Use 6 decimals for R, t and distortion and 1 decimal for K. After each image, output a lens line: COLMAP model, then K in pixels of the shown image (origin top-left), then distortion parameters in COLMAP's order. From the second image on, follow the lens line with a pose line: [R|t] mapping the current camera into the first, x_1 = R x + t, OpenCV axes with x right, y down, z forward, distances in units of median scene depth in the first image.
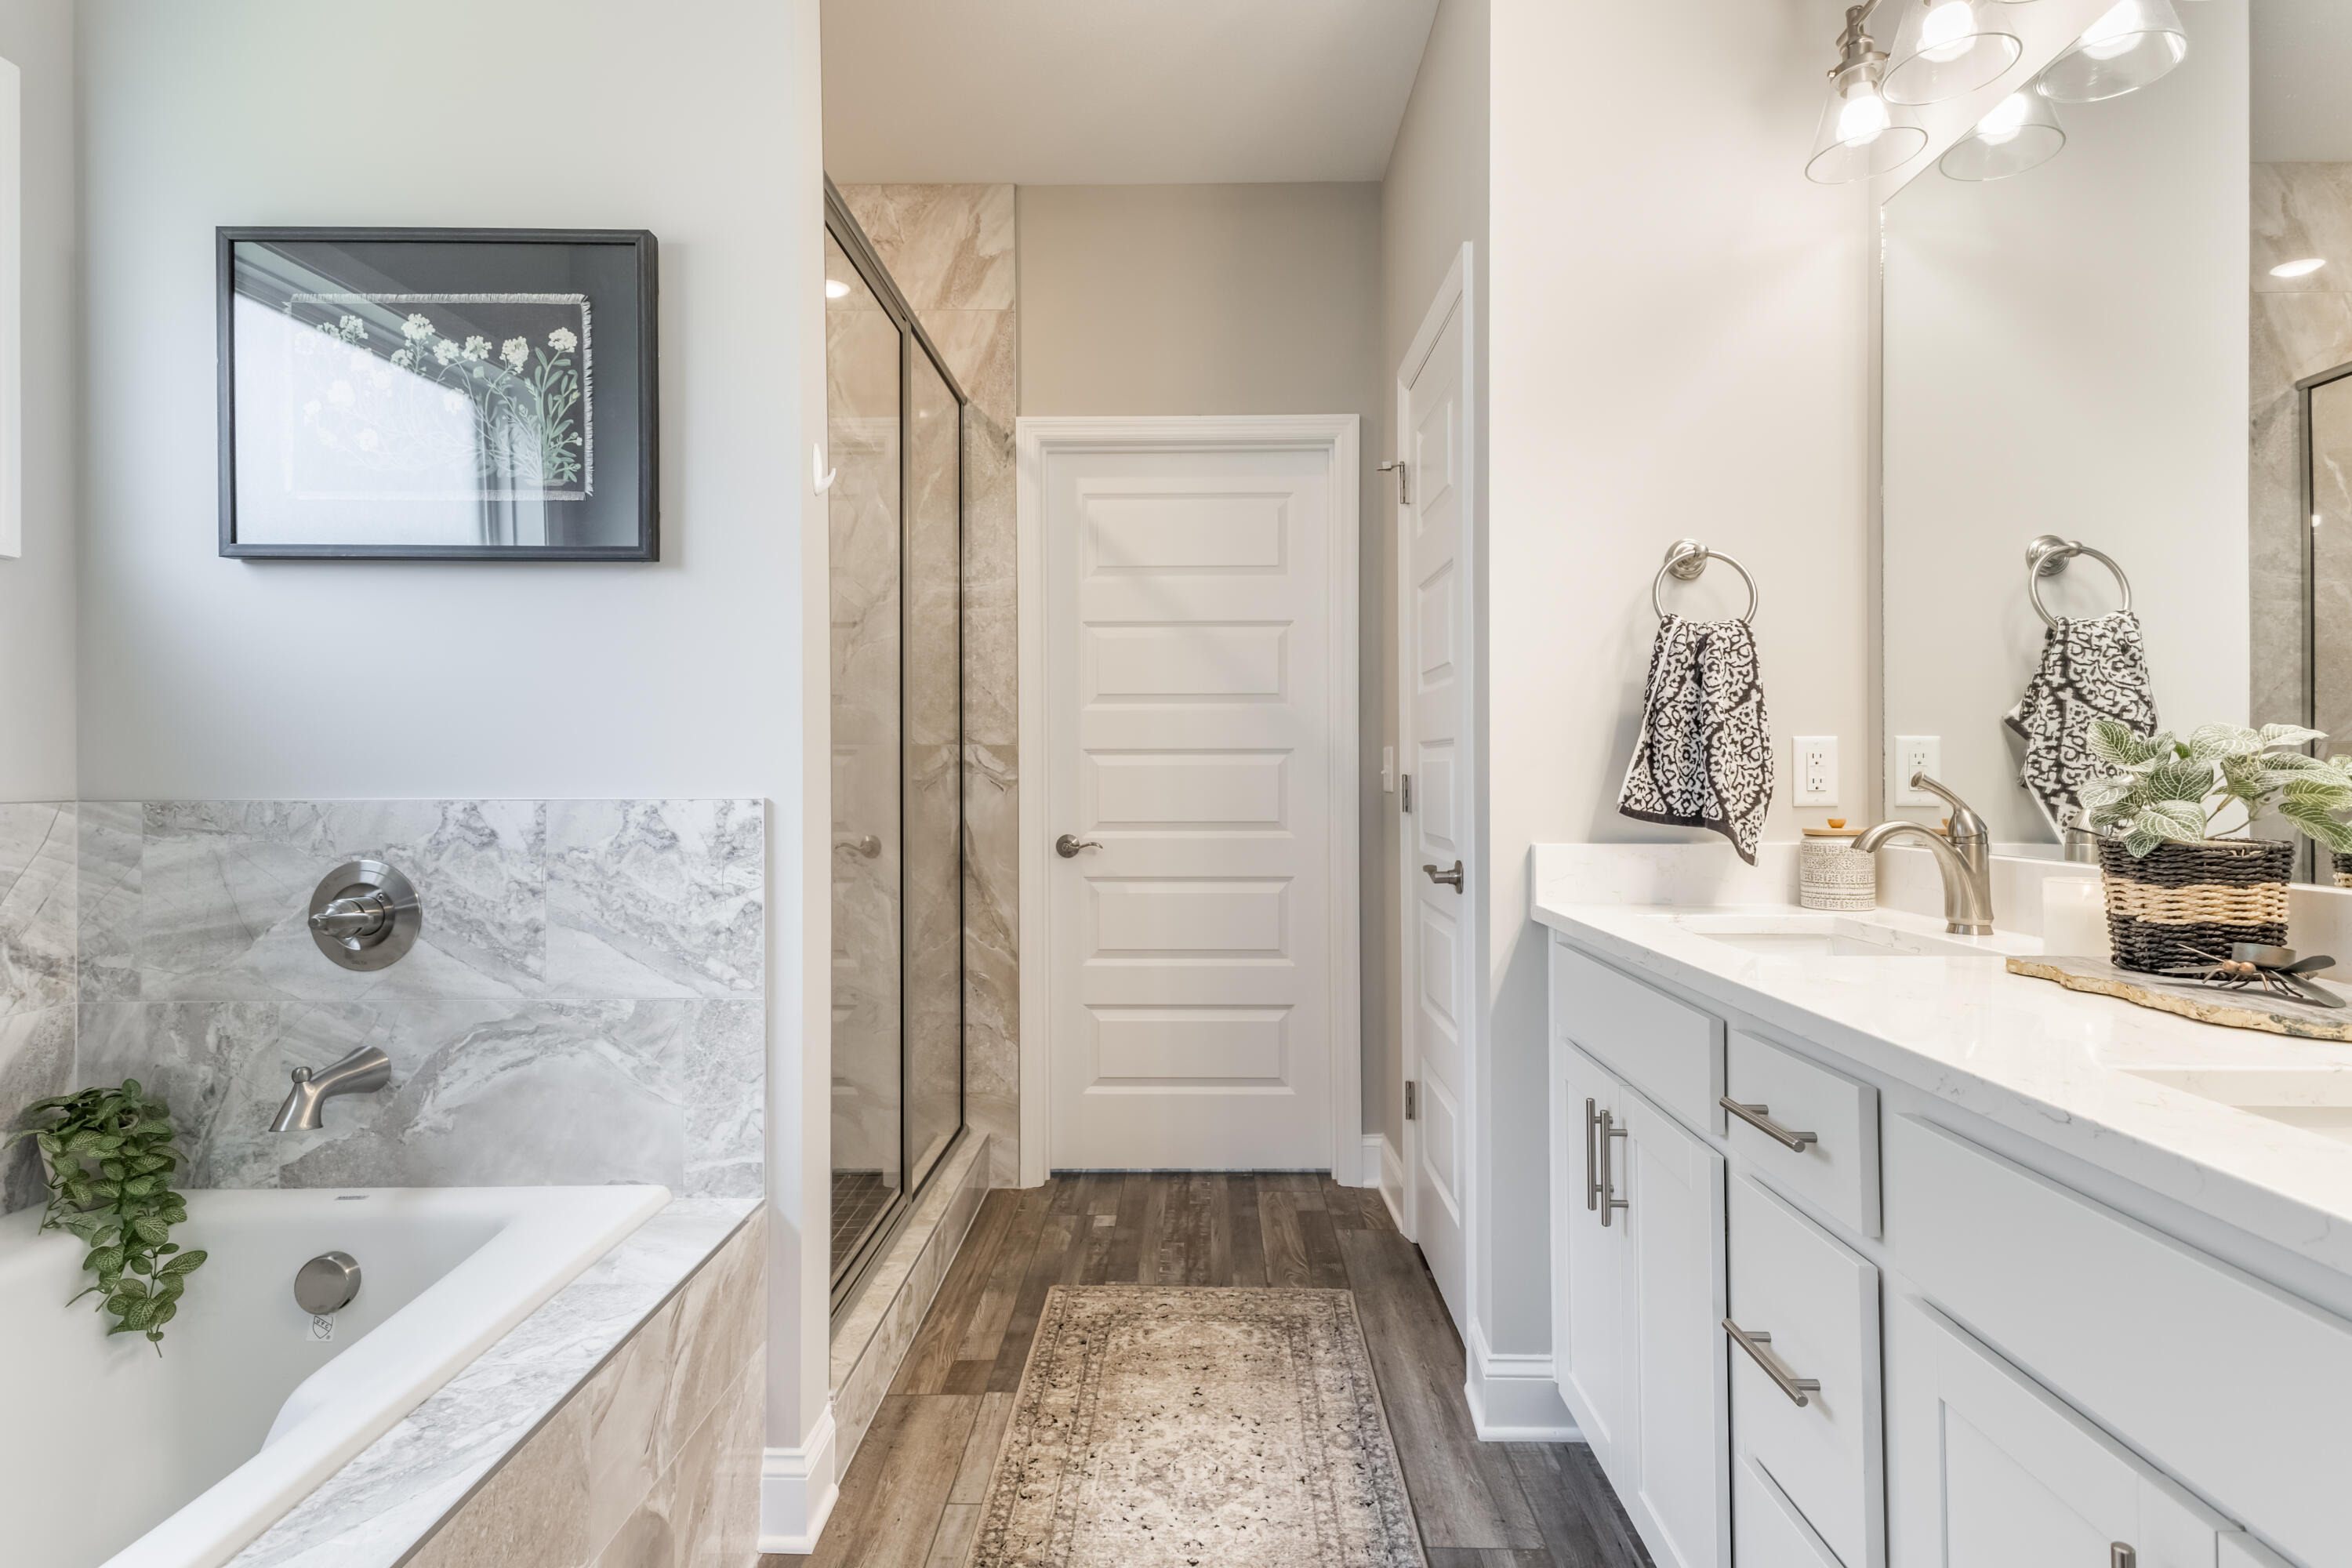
lens RADIAL K [[1253.5, 0, 1185.6], [0, 1253.5, 771.3], [0, 0, 1]] dist [0.019588, -0.003929]
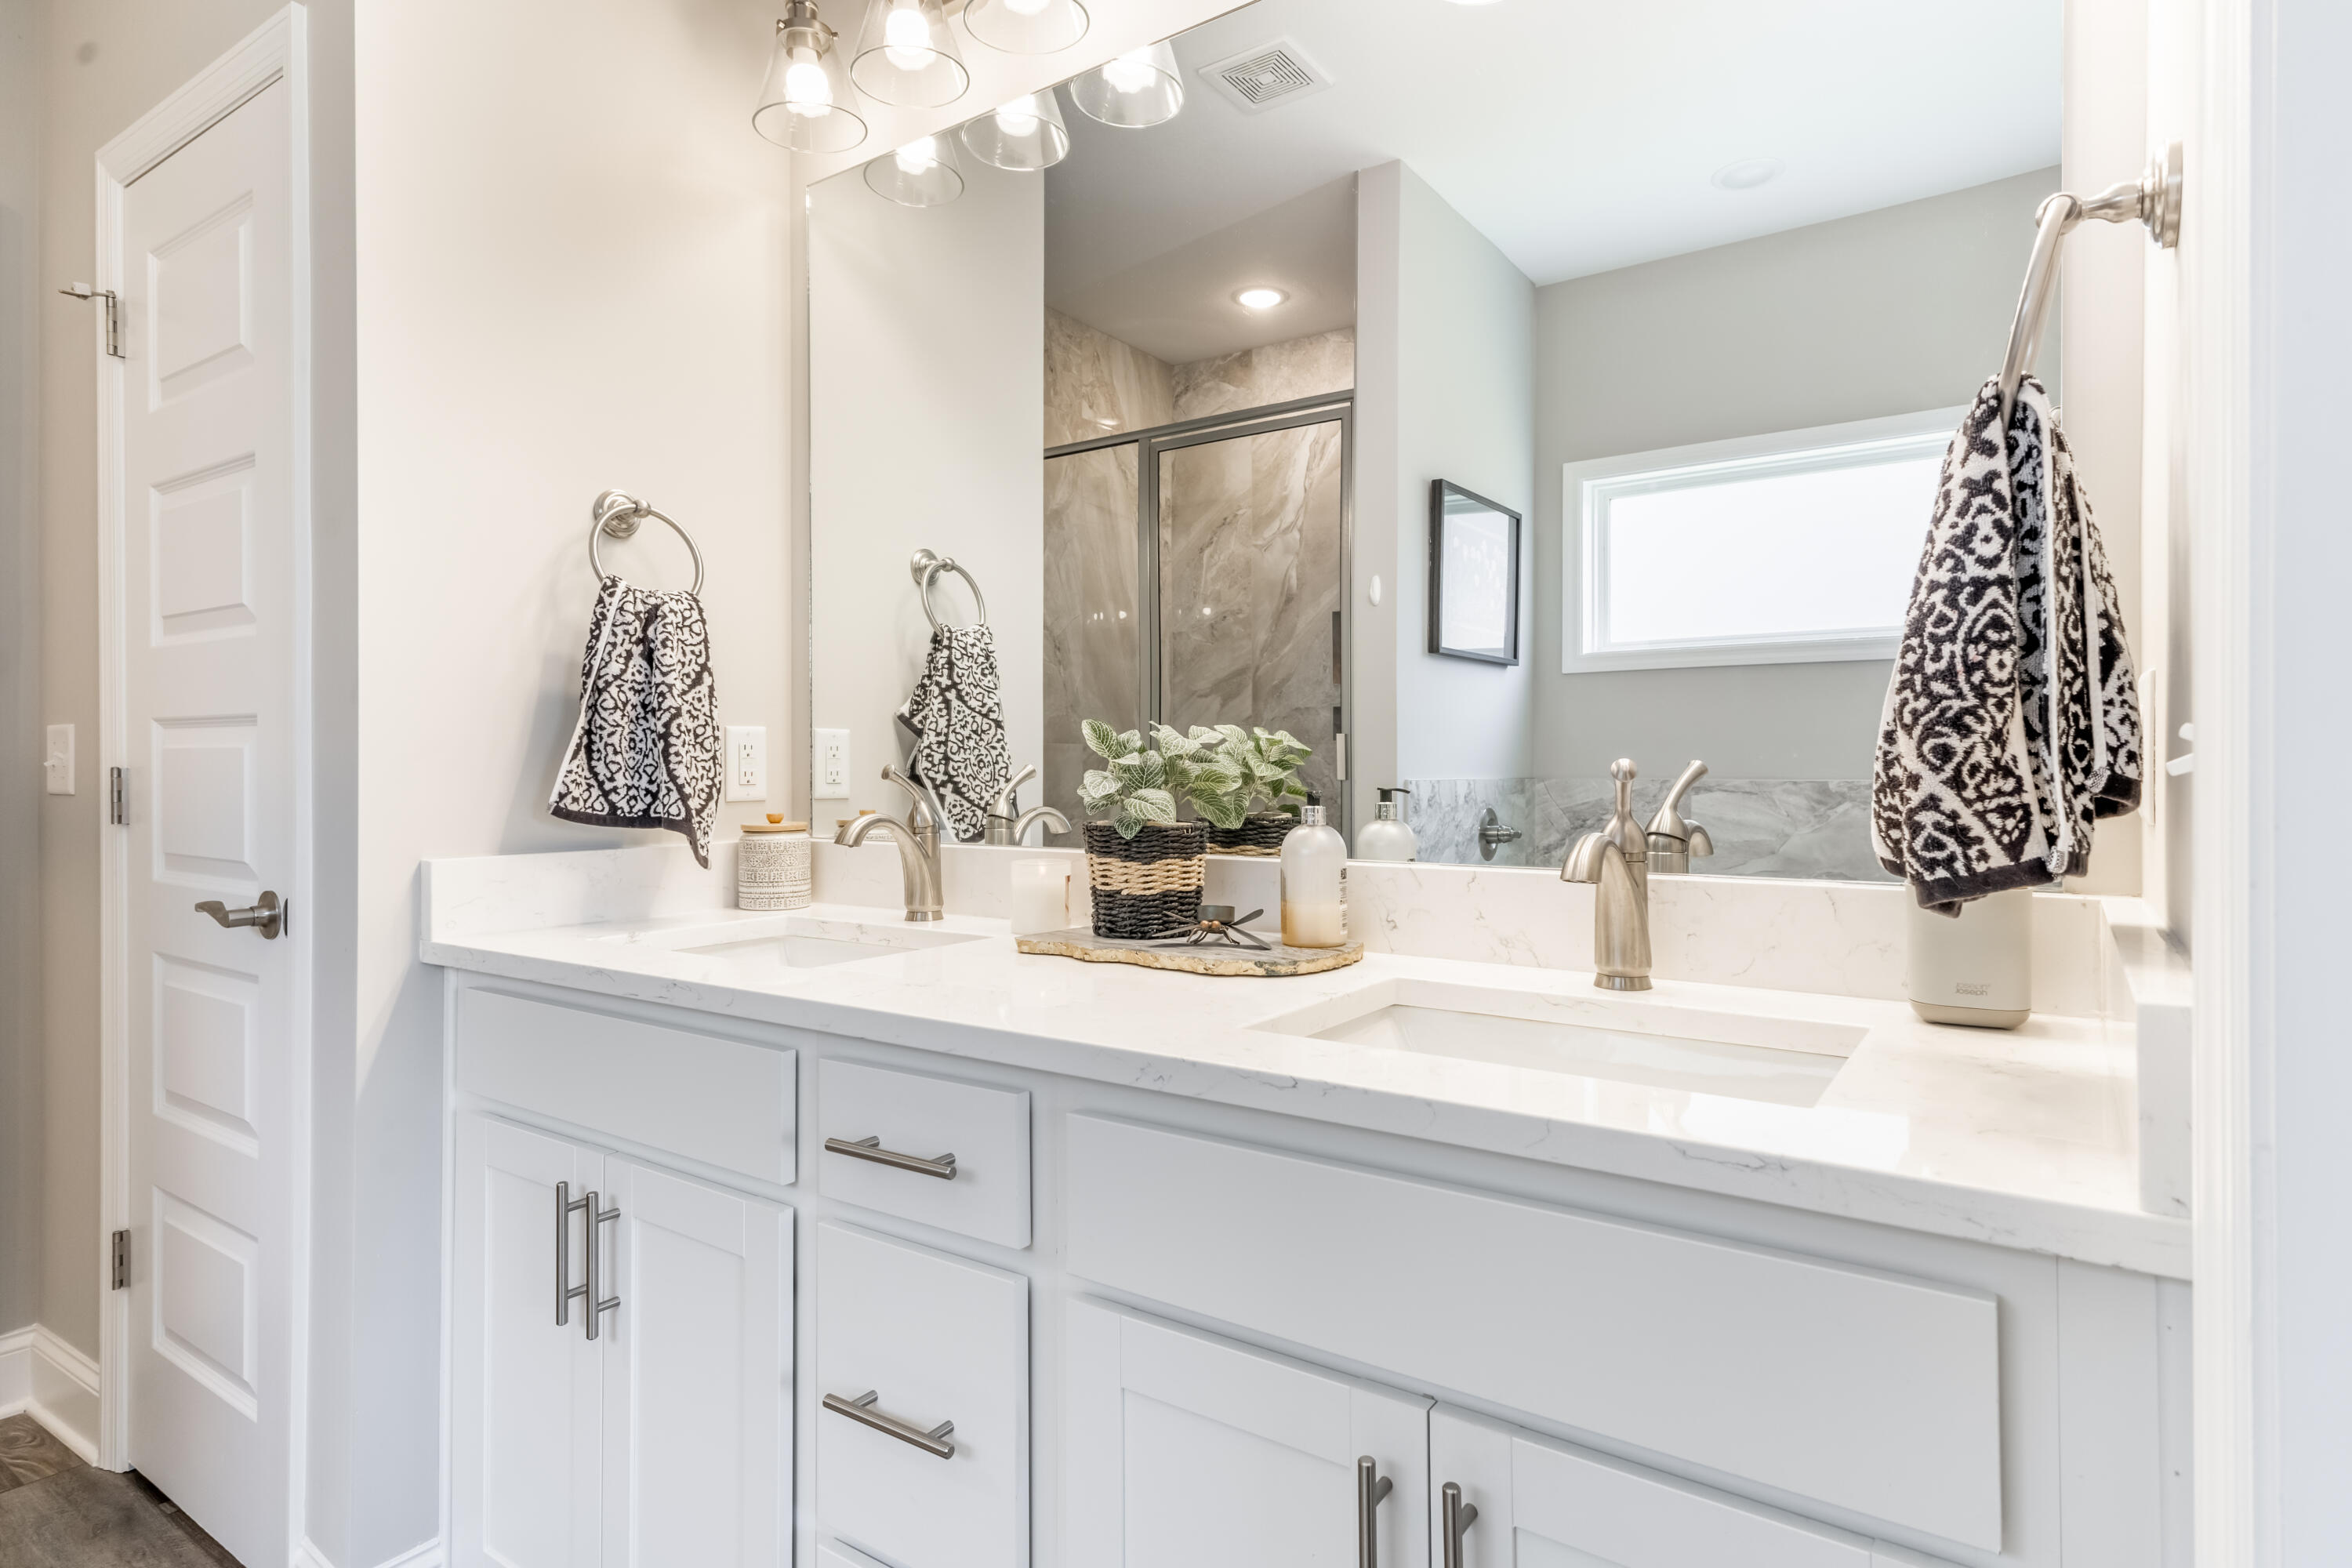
lens RADIAL K [[1253.5, 0, 1180.4], [0, 1253.5, 768.1], [0, 0, 1]] dist [0.019588, -0.003929]
pose [[0.535871, -0.000519, 0.844300, -0.123150], [-0.001763, 0.999997, 0.001733, 0.001220], [-0.844298, -0.002417, 0.535868, 0.237115]]
